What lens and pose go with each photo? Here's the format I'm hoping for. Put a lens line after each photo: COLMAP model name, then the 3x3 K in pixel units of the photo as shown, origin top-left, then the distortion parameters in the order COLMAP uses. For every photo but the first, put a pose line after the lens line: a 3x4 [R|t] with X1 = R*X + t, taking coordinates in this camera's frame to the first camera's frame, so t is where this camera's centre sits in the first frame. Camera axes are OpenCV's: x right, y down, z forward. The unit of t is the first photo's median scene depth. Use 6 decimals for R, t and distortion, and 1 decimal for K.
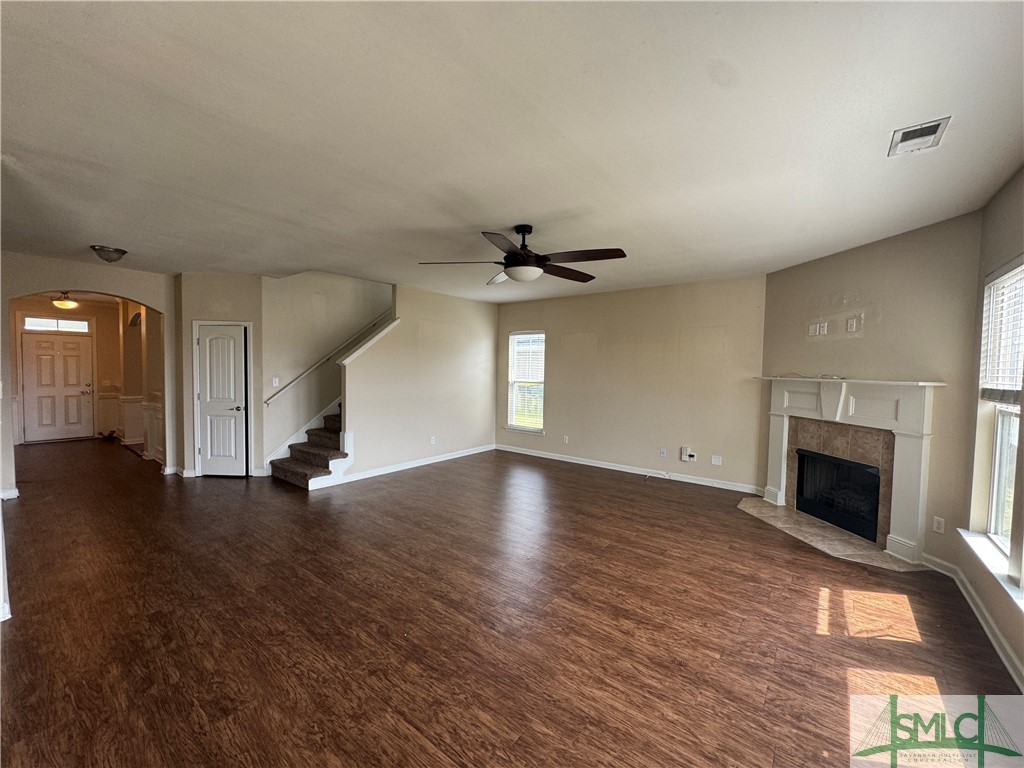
lens RADIAL K [[406.7, 0, 512.0], [0, 406.7, 384.0], [0, 0, 1]] dist [0.000276, 0.000033]
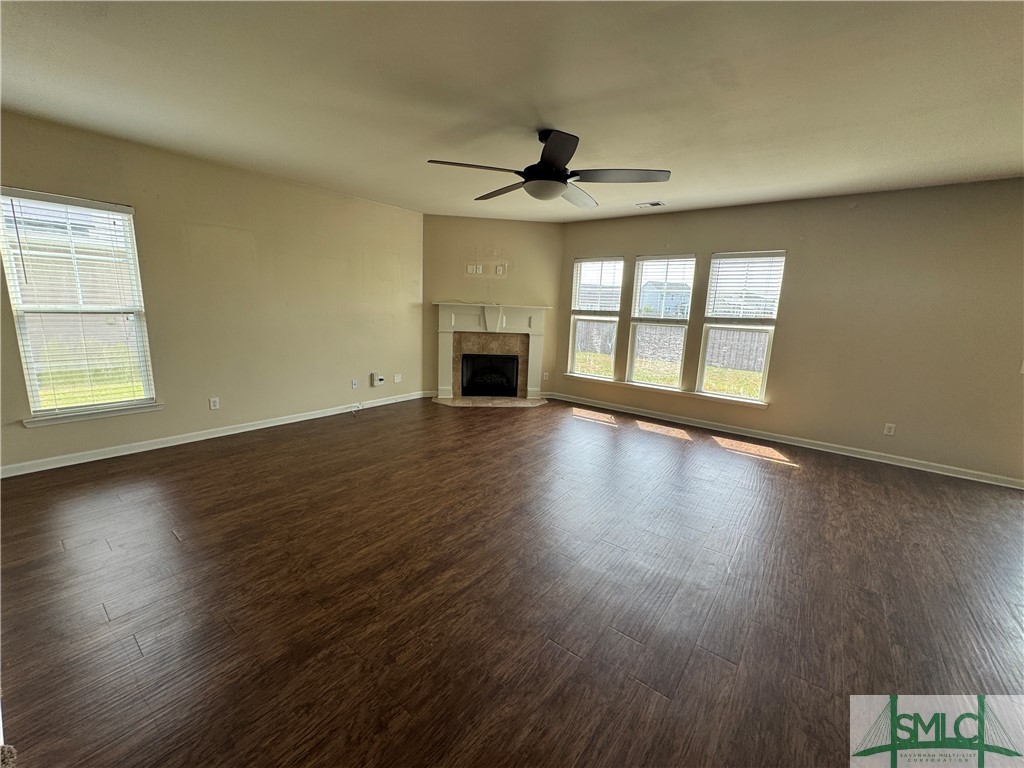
lens RADIAL K [[406.7, 0, 512.0], [0, 406.7, 384.0], [0, 0, 1]] dist [0.000276, 0.000033]
pose [[0.006555, -0.205022, 0.978735, -0.779619], [-0.000018, 0.978756, 0.205027, -0.033333], [-0.999979, -0.001362, 0.006412, 0.902518]]
